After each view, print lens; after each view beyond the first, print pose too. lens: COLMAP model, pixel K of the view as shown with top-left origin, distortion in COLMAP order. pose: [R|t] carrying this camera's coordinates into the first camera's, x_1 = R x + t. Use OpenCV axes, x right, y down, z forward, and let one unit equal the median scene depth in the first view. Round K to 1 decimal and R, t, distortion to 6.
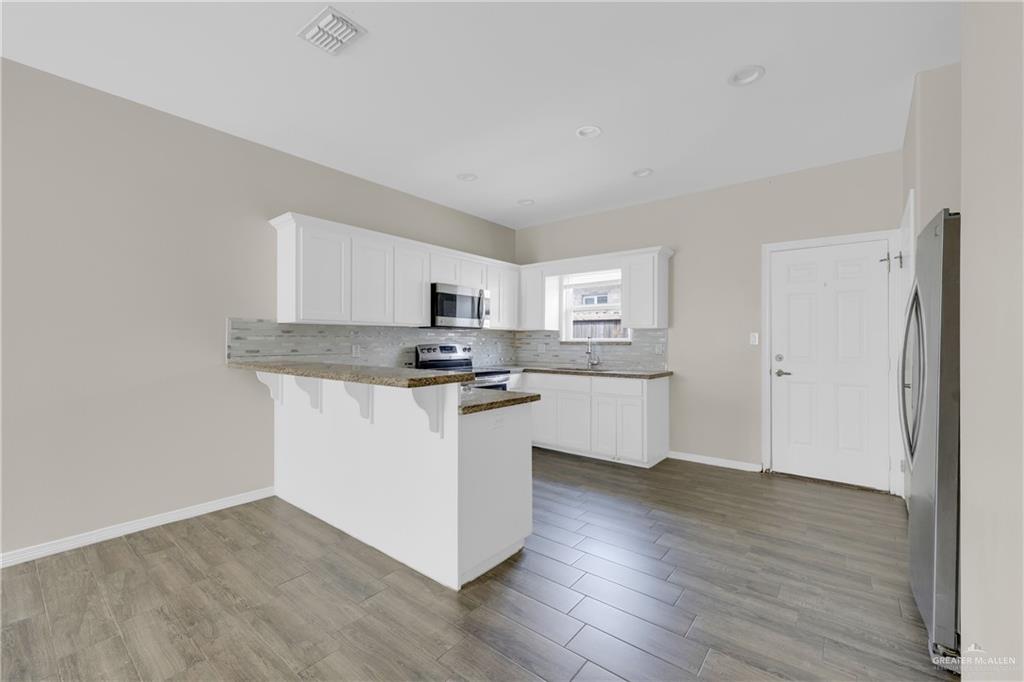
lens RADIAL K [[425.4, 0, 512.0], [0, 425.4, 341.0], [0, 0, 1]] dist [0.001887, 0.000218]
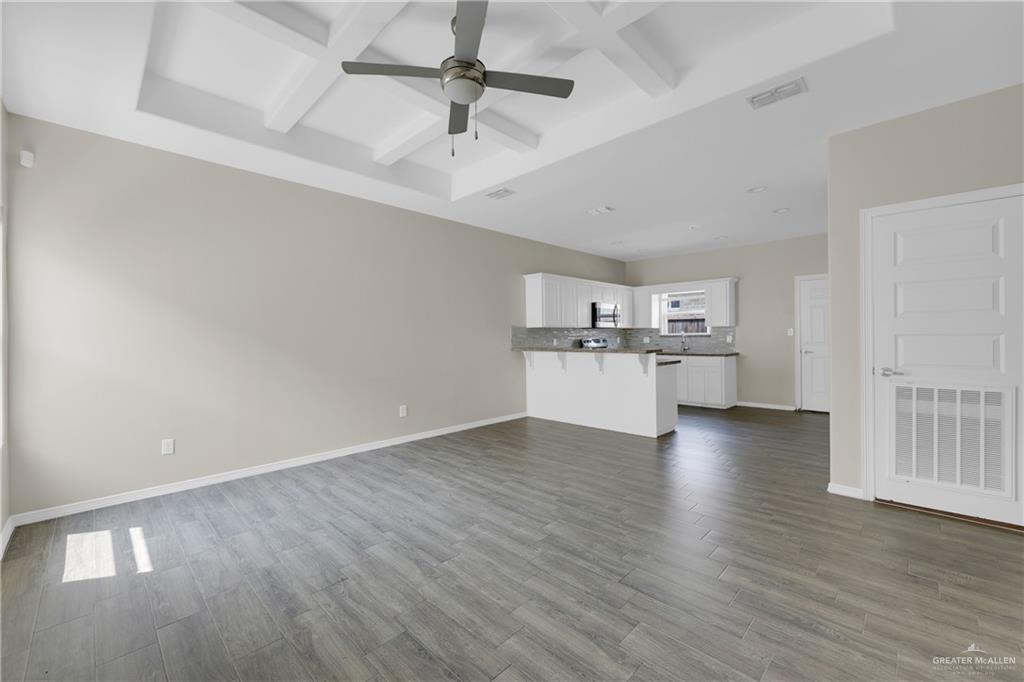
lens RADIAL K [[413.2, 0, 514.4], [0, 413.2, 338.5], [0, 0, 1]] dist [0.001369, 0.000006]
pose [[0.995369, -0.013046, -0.095237, -0.346342], [0.013698, 0.999887, 0.006196, -0.004611], [0.095145, -0.007472, 0.995435, -0.700531]]
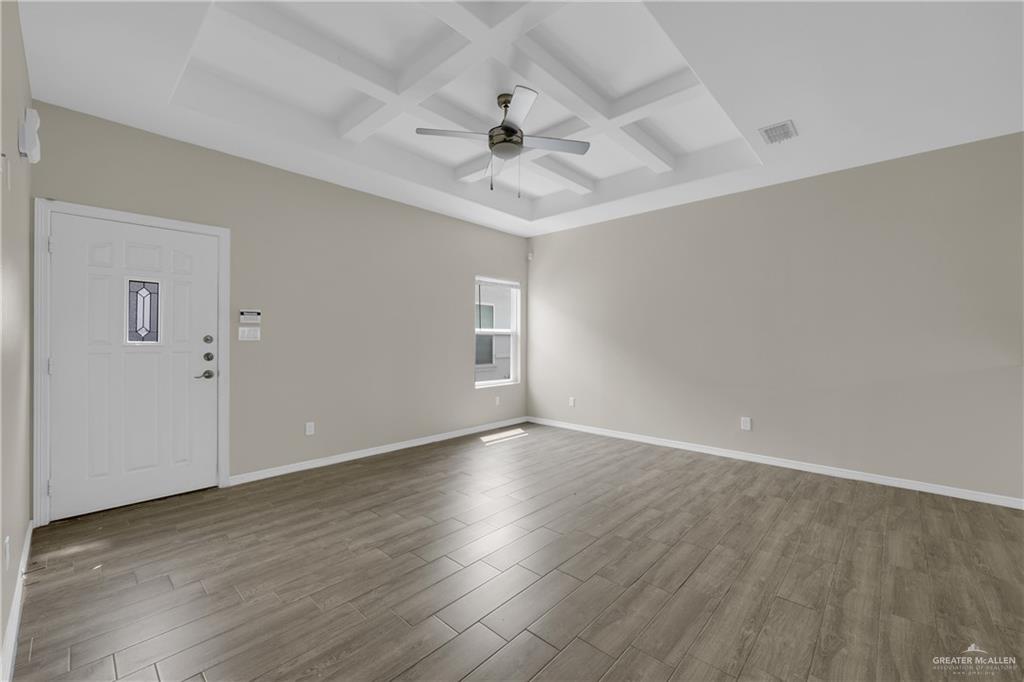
lens RADIAL K [[413.2, 0, 514.4], [0, 413.2, 338.5], [0, 0, 1]] dist [0.001369, 0.000006]
pose [[-0.062476, -0.006418, -0.998026, 0.261187], [-0.000318, 0.999979, -0.006411, 0.000216], [0.998046, -0.000083, -0.062476, -0.090823]]
